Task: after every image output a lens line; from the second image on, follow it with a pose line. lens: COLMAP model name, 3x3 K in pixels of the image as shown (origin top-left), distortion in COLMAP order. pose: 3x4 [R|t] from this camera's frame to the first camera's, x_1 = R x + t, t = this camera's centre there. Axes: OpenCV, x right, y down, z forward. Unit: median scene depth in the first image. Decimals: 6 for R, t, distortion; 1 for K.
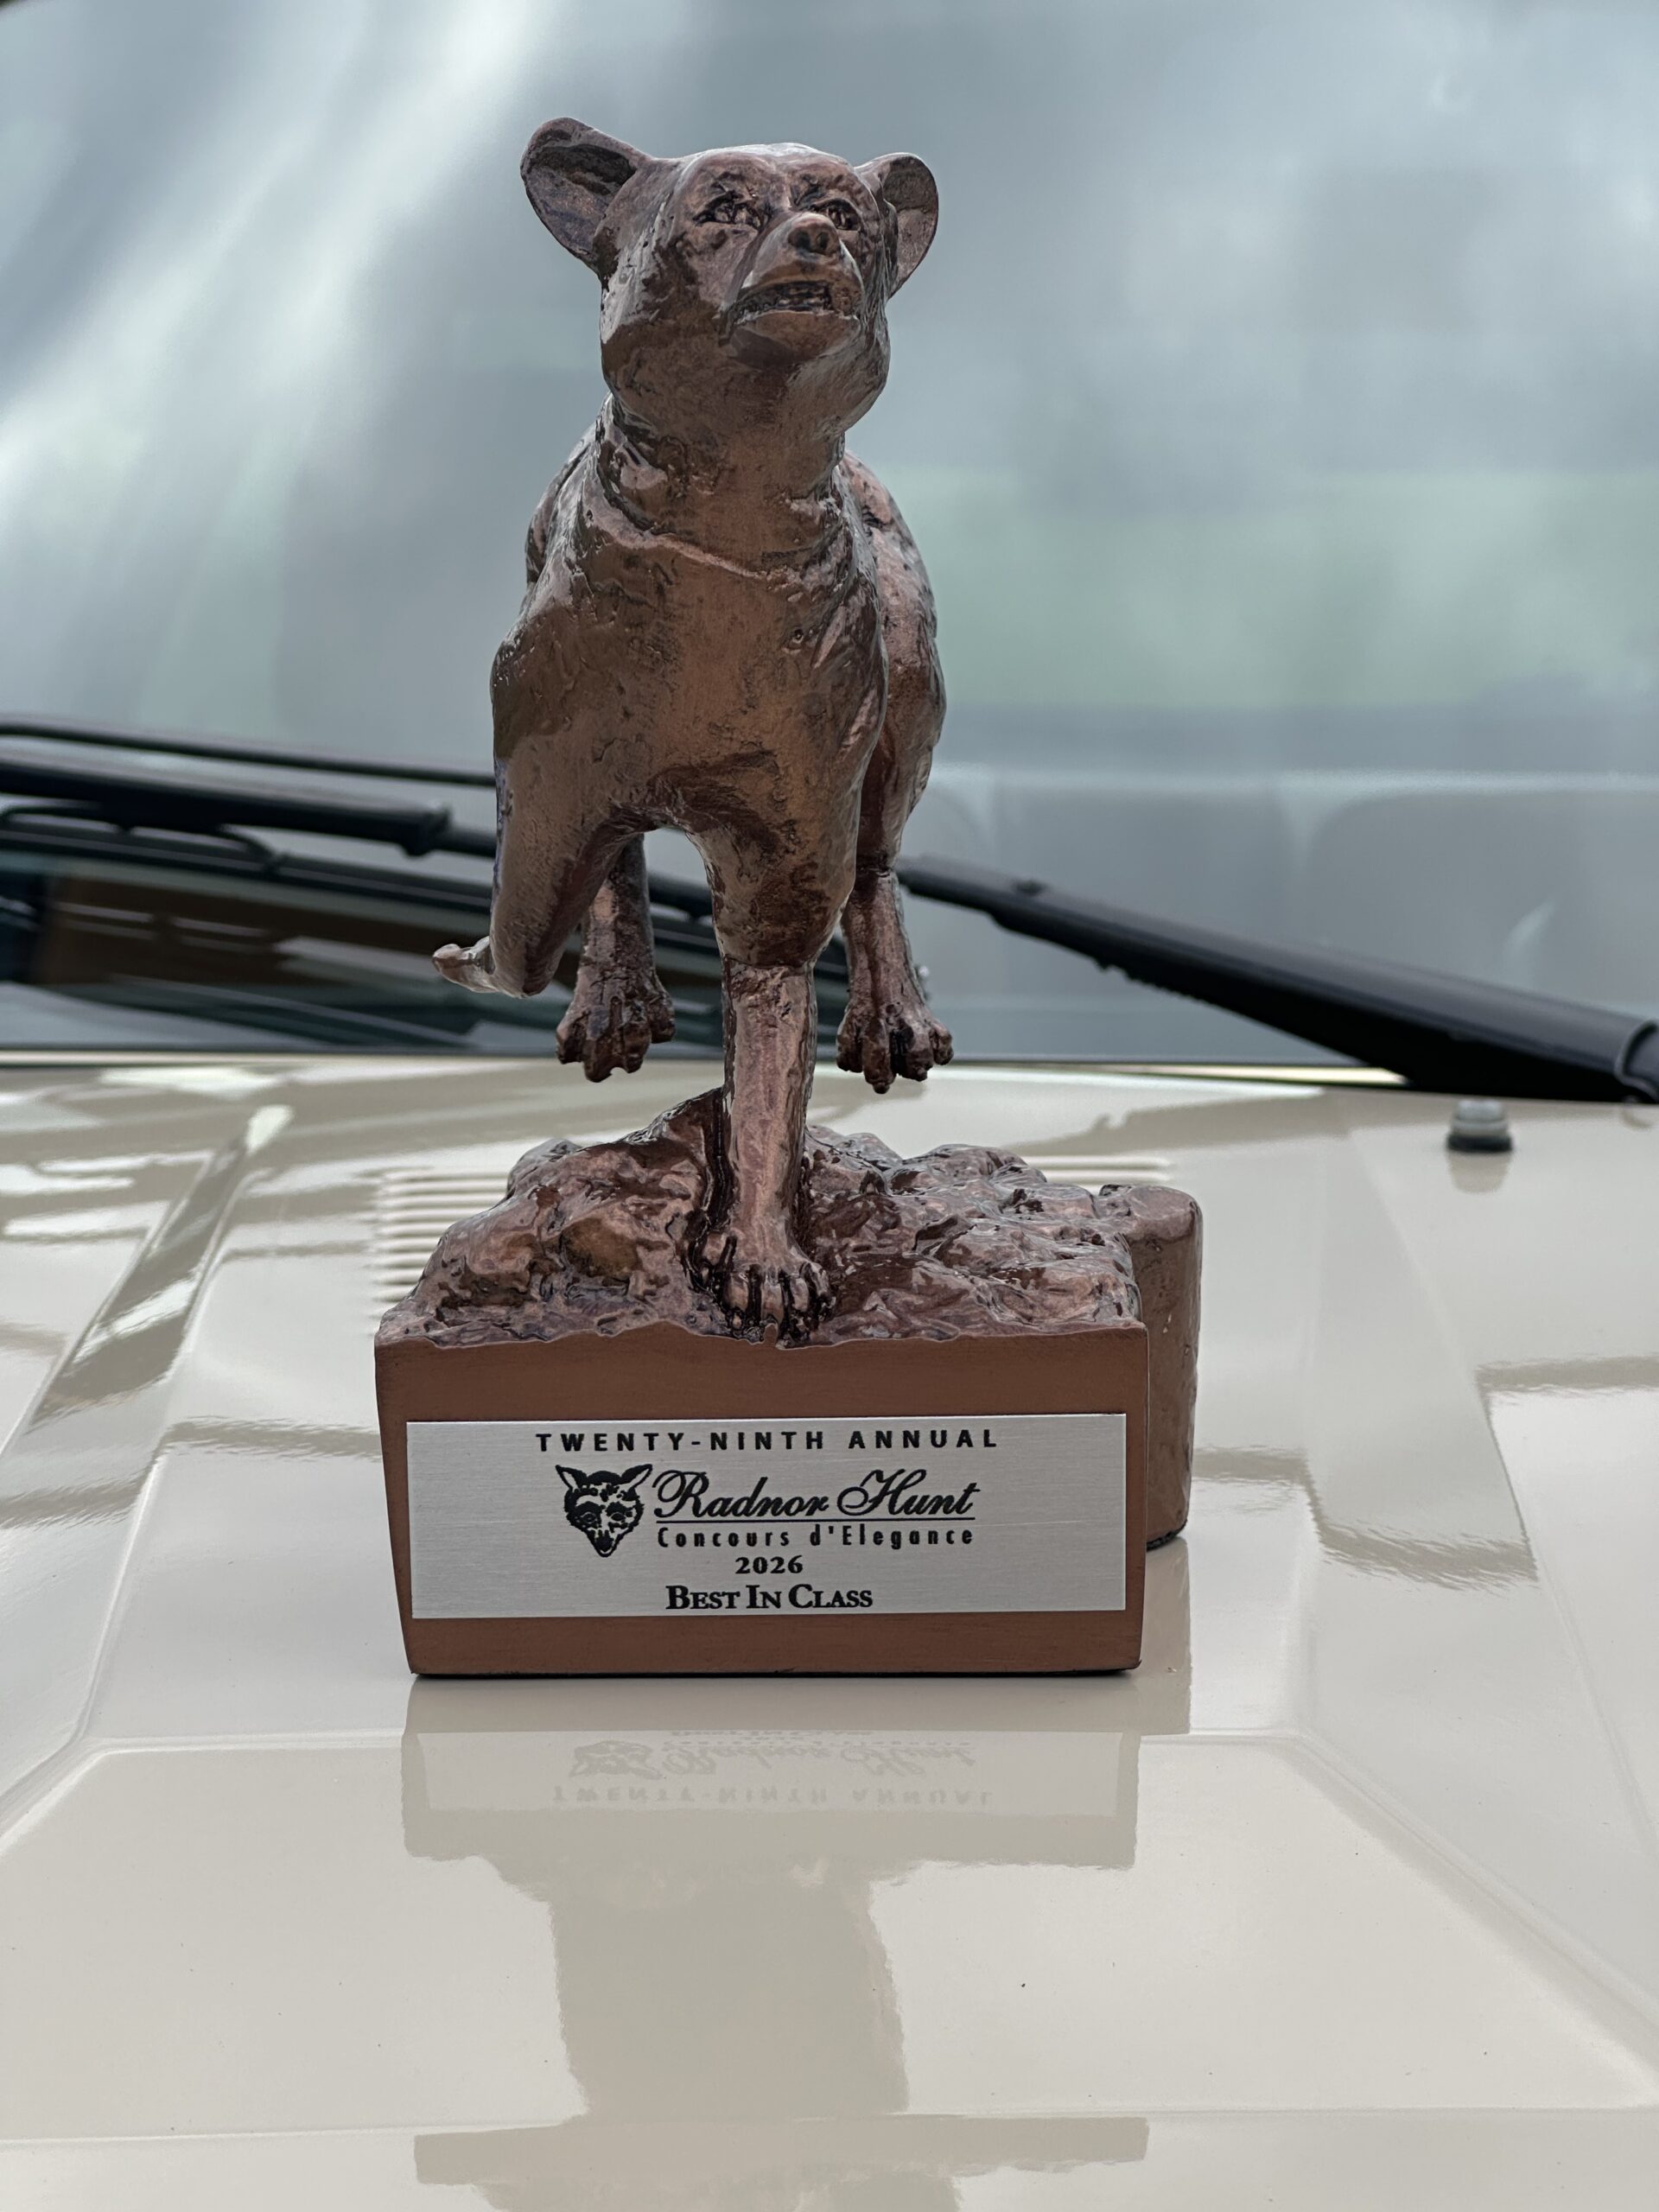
lens RADIAL K [[5073.5, 0, 829.5], [0, 5073.5, 1106.0], [0, 0, 1]] dist [-0.662776, 14.011089]
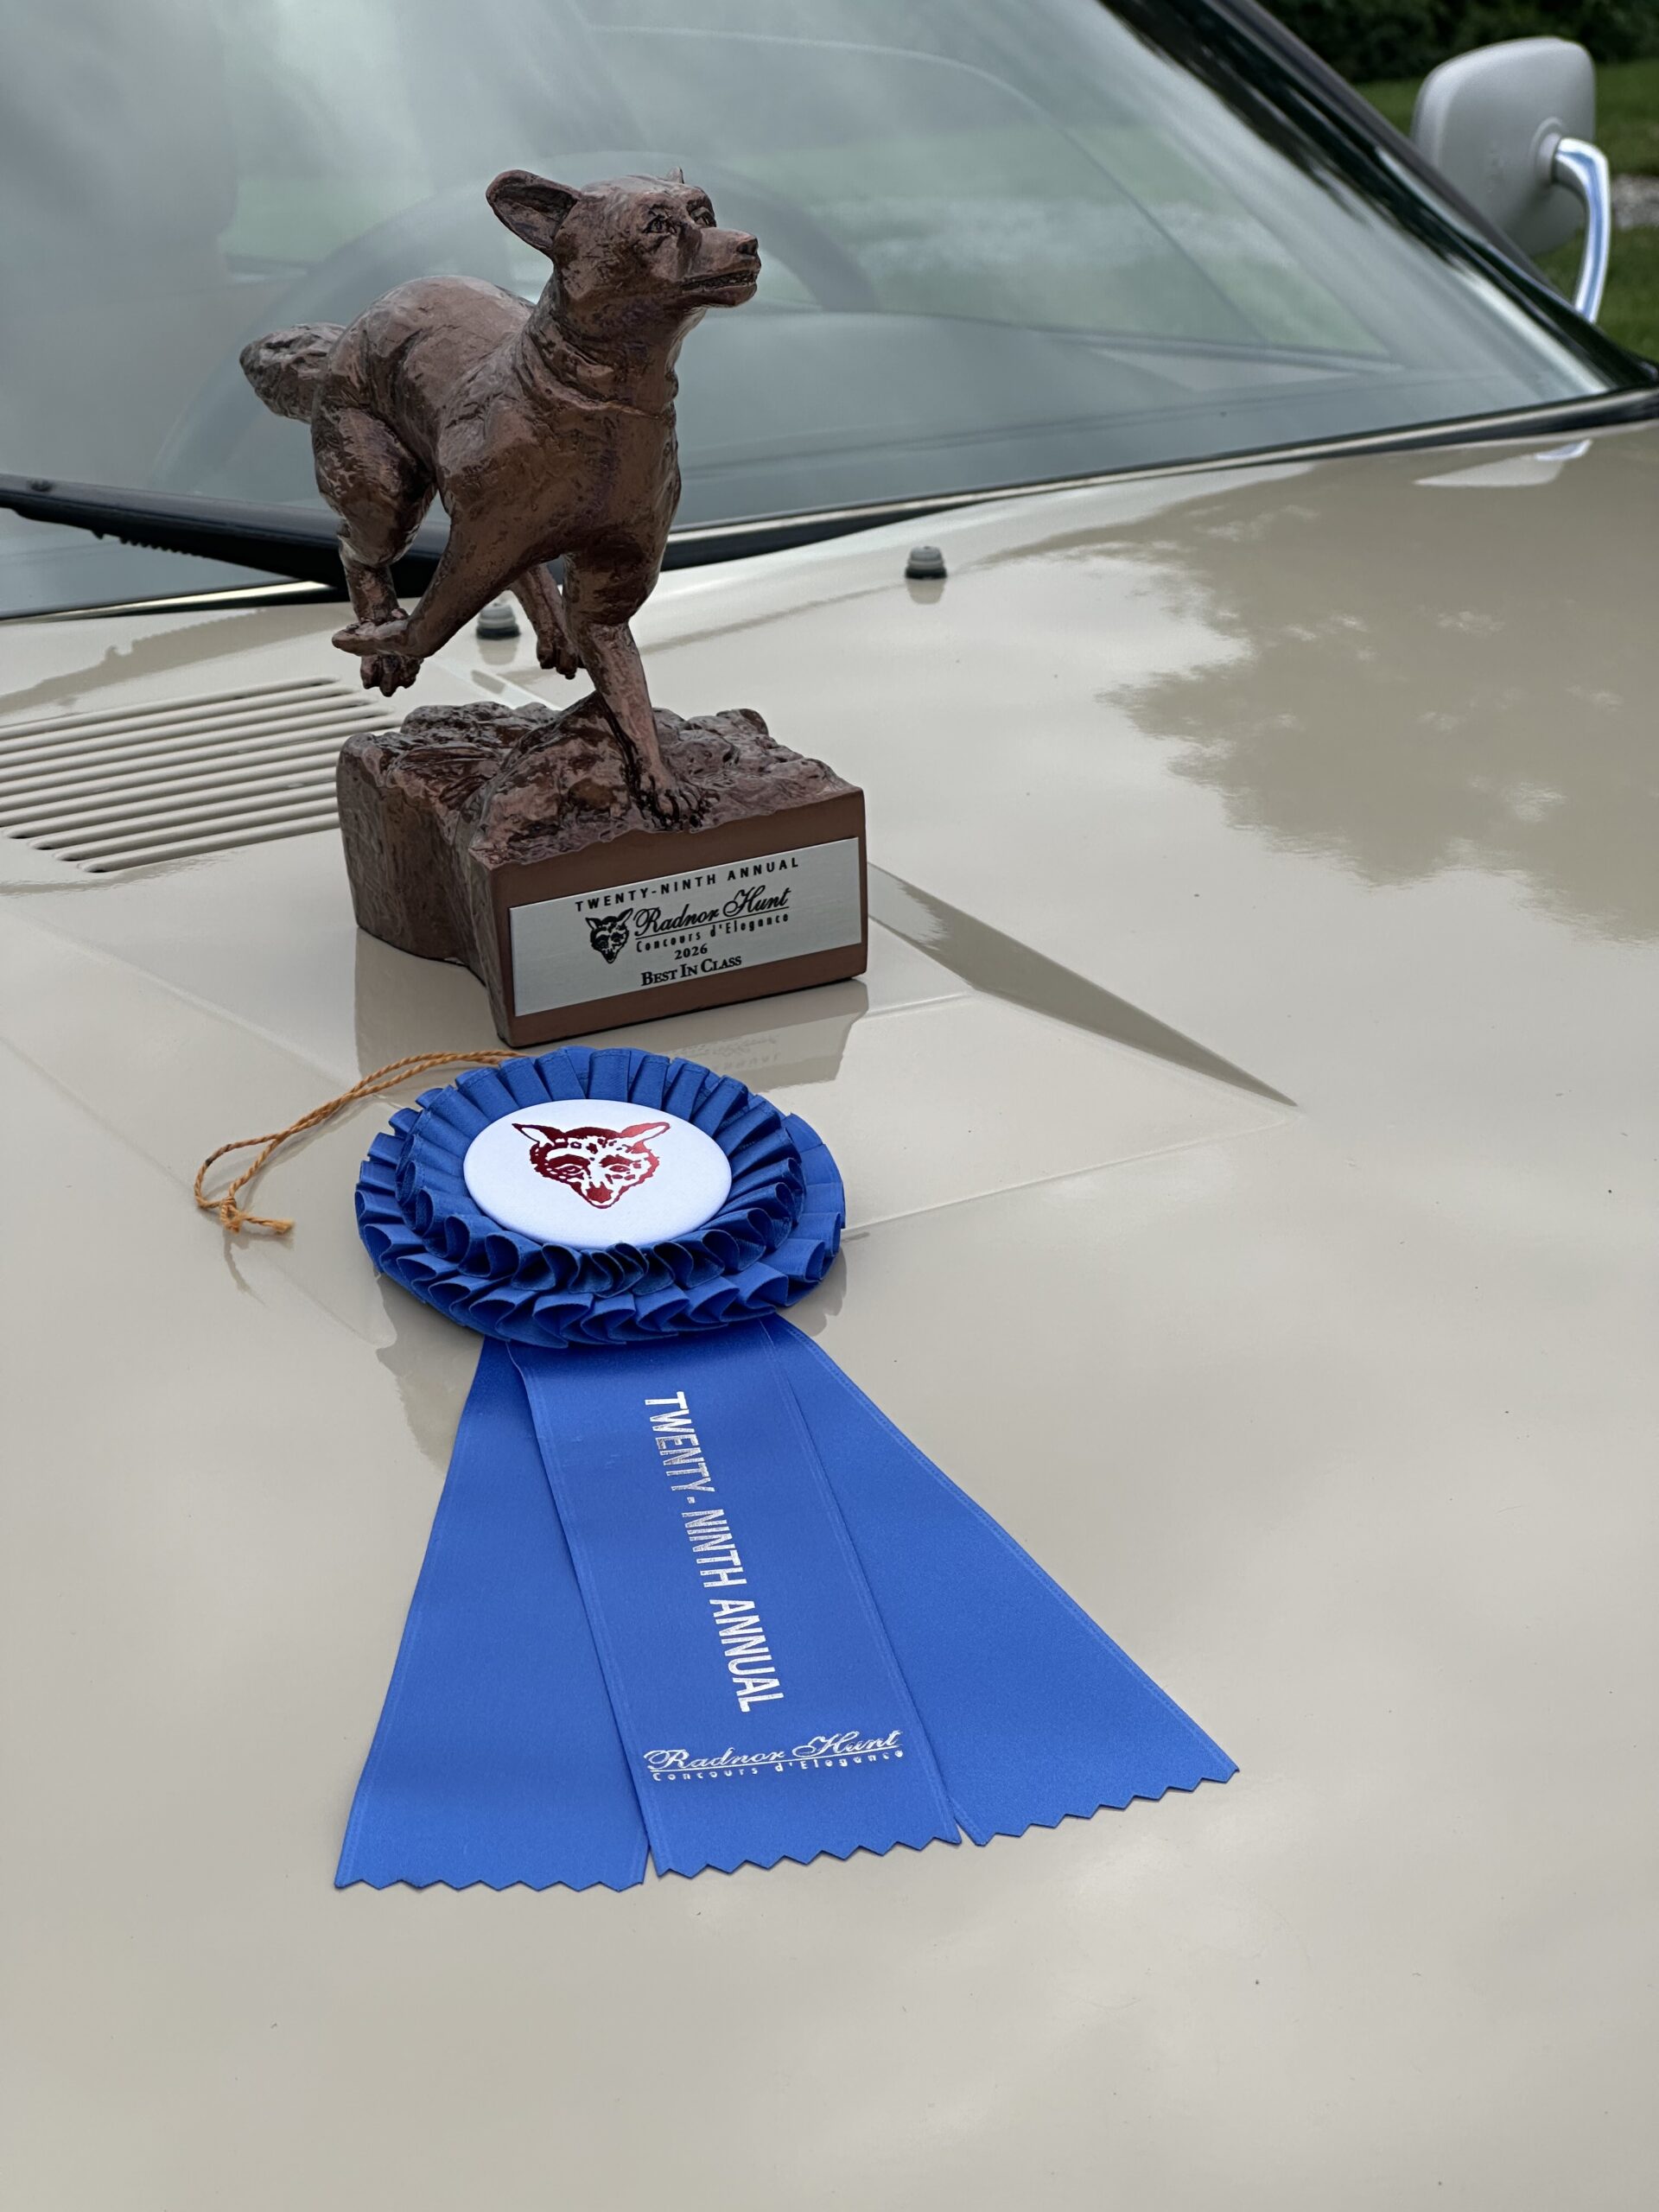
lens RADIAL K [[5073.5, 0, 829.5], [0, 5073.5, 1106.0], [0, 0, 1]] dist [-0.662776, 14.011089]
pose [[0.865736, -0.188712, 0.463561, -0.826501], [0.121381, 0.977708, 0.171329, -0.161483], [-0.485559, -0.092058, 0.869343, -0.615138]]
